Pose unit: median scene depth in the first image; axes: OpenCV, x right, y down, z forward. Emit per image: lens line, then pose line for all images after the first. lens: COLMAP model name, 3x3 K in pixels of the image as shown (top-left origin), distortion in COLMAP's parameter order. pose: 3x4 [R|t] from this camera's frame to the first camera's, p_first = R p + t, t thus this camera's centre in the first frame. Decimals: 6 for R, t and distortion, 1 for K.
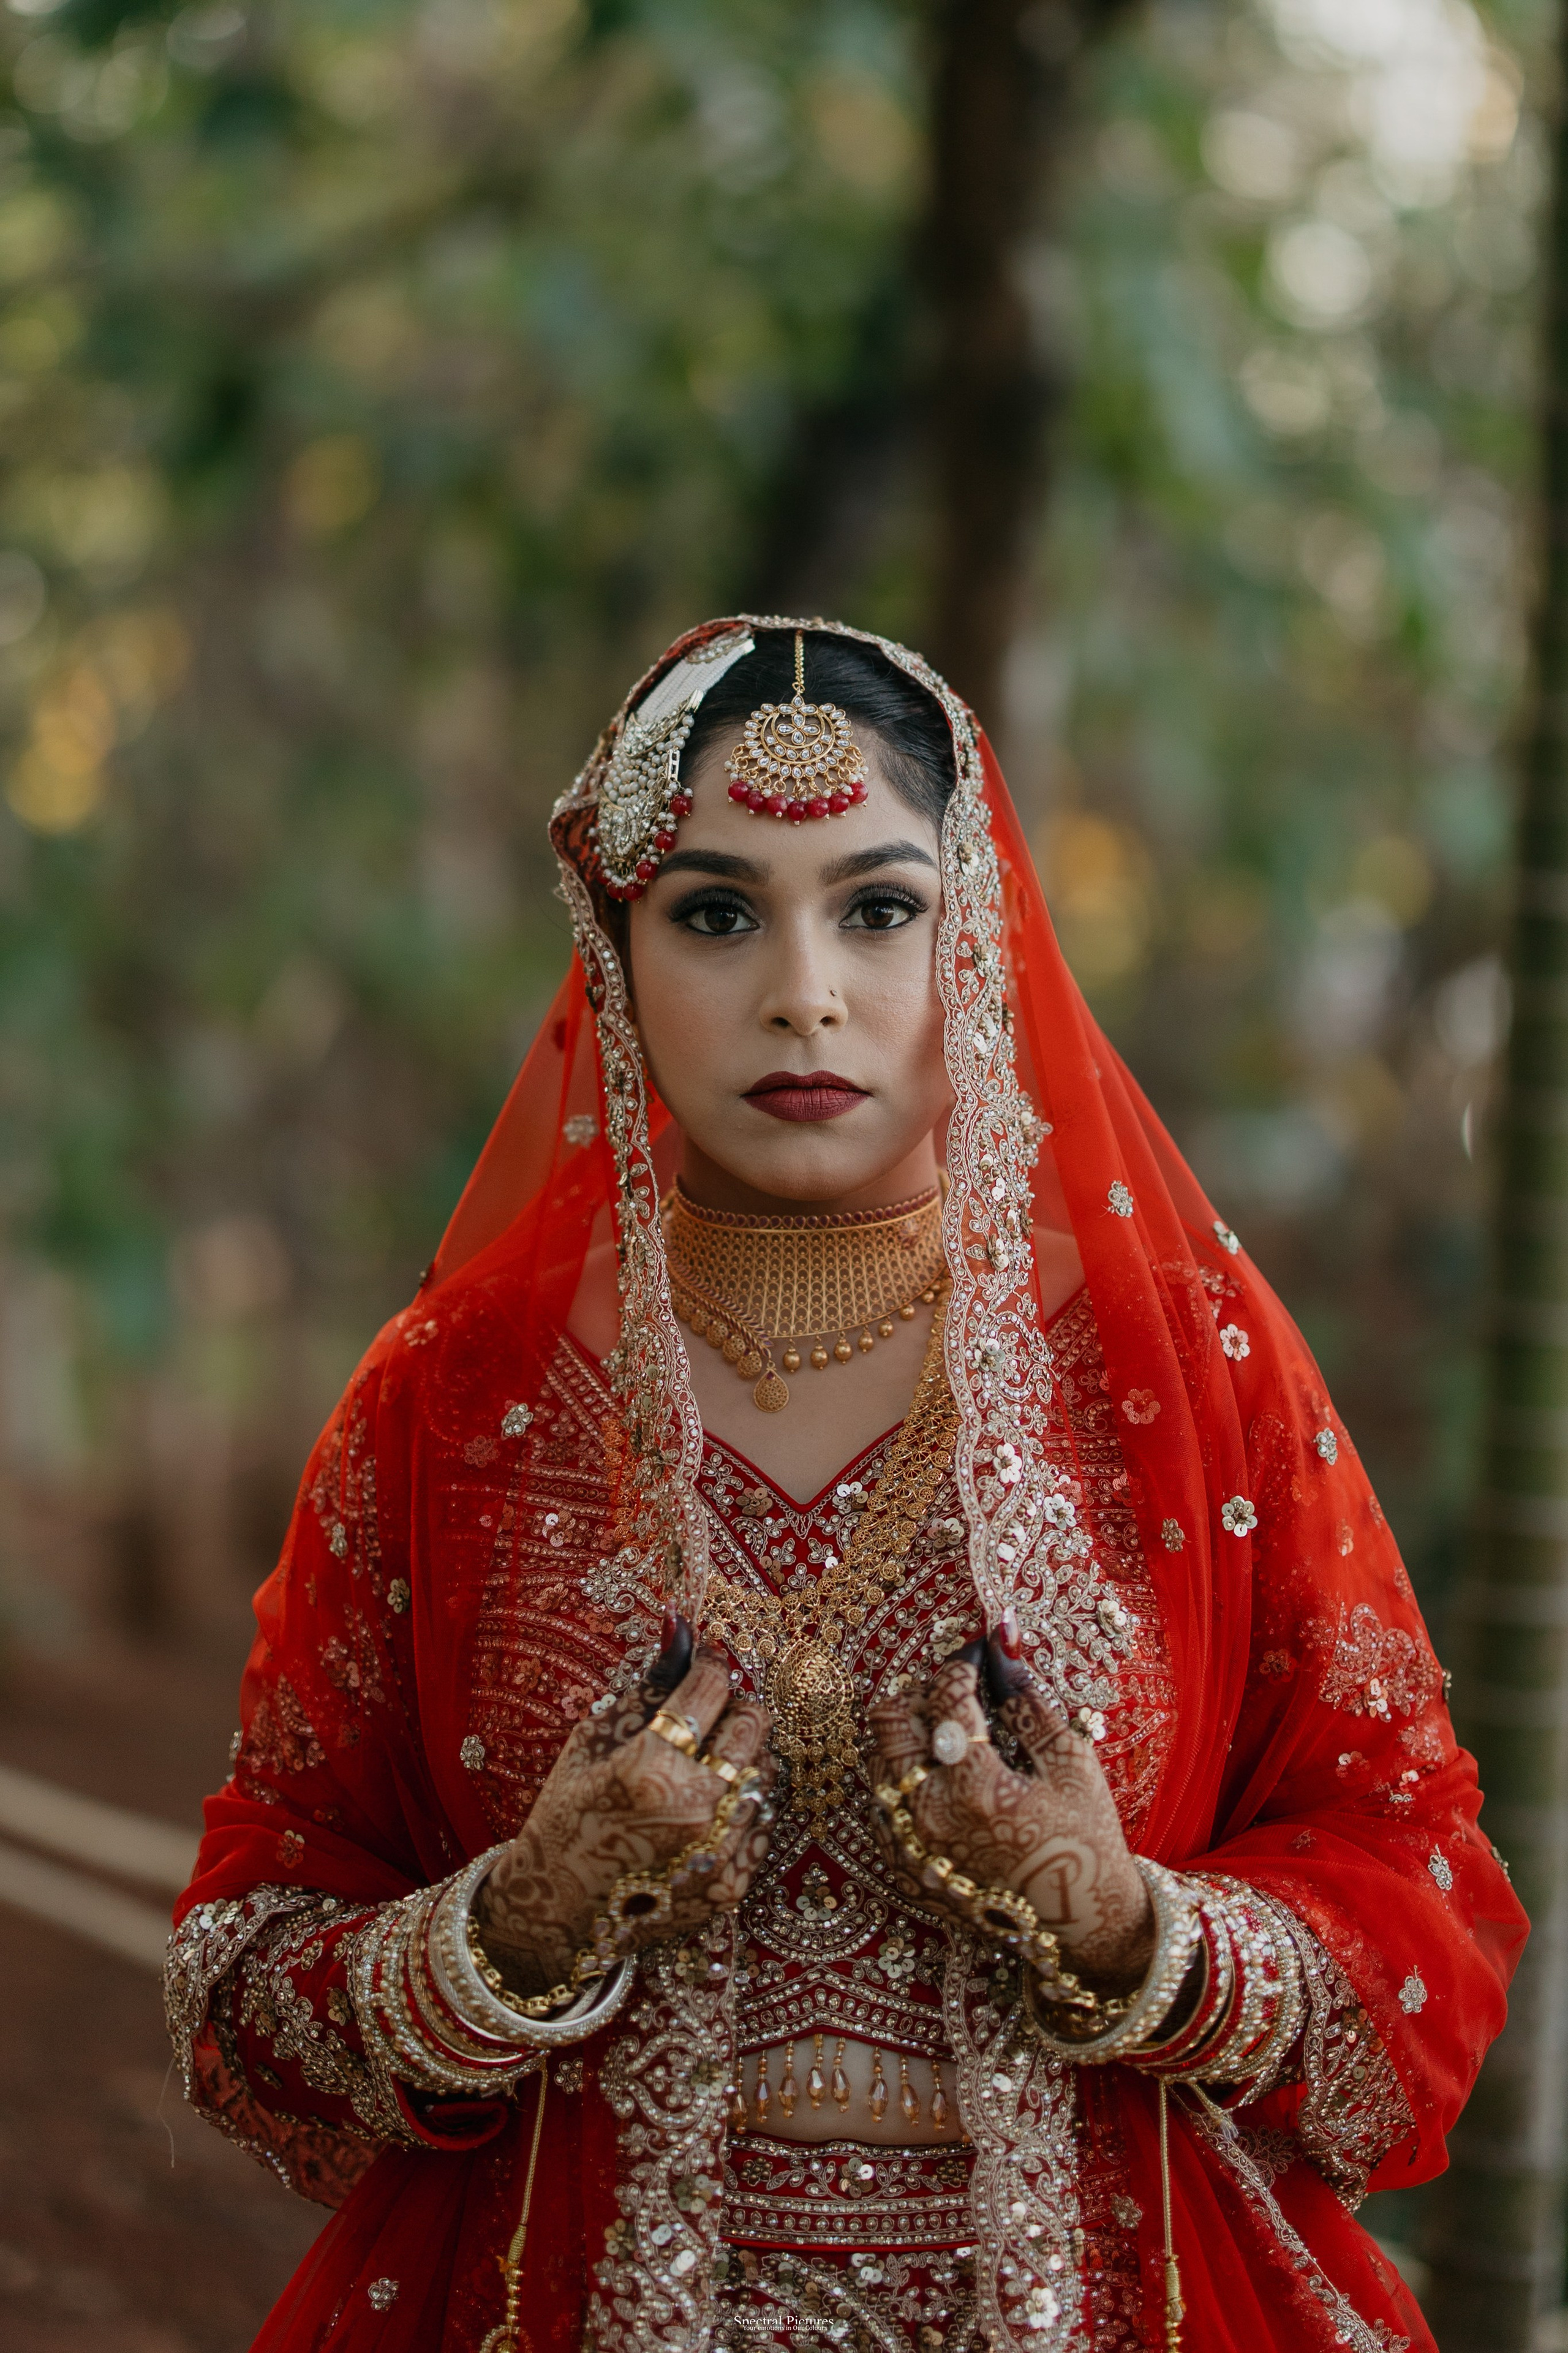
lens RADIAL K [[3698.6, 0, 784.0], [0, 3698.6, 1176.5], [0, 0, 1]] dist [0.228892, -1.282615]
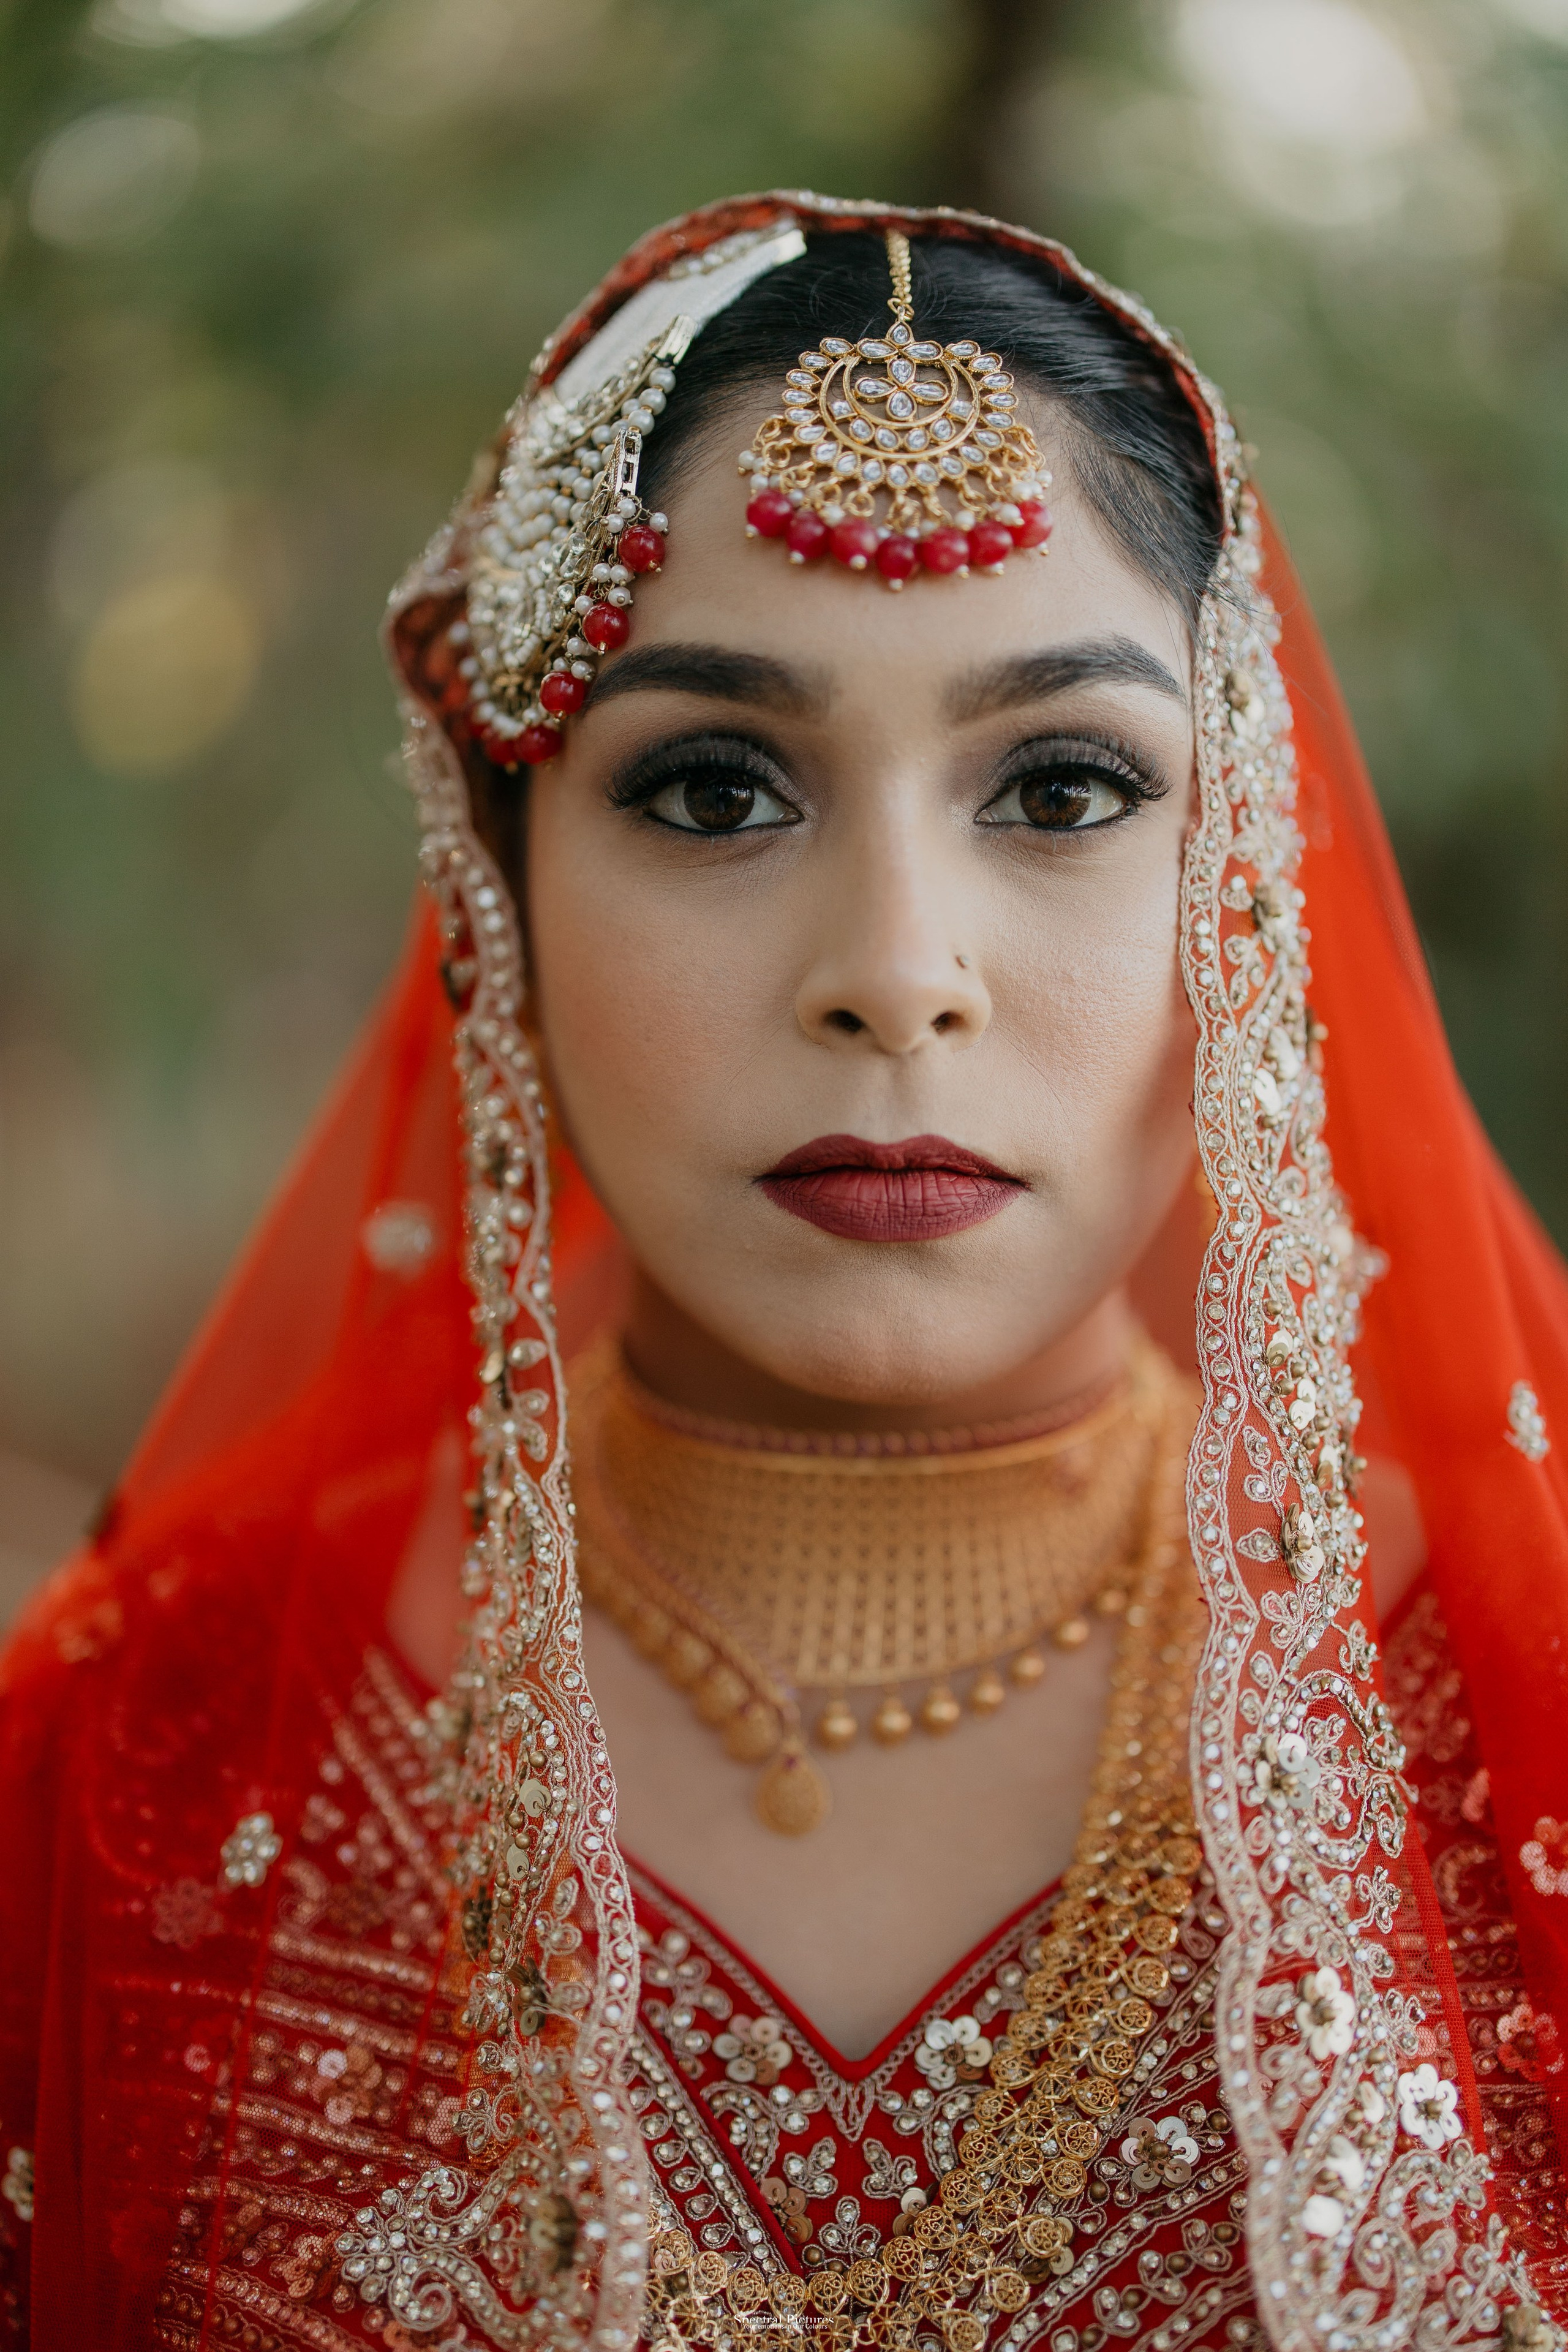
lens RADIAL K [[3697.3, 0, 784.0], [0, 3697.3, 1176.0], [0, 0, 1]] dist [0.228892, -1.282615]
pose [[0.999509, 0.028048, 0.013943, -0.014249], [-0.027365, 0.998523, -0.046940, -0.000782], [-0.015239, 0.046536, 0.998800, 0.535880]]
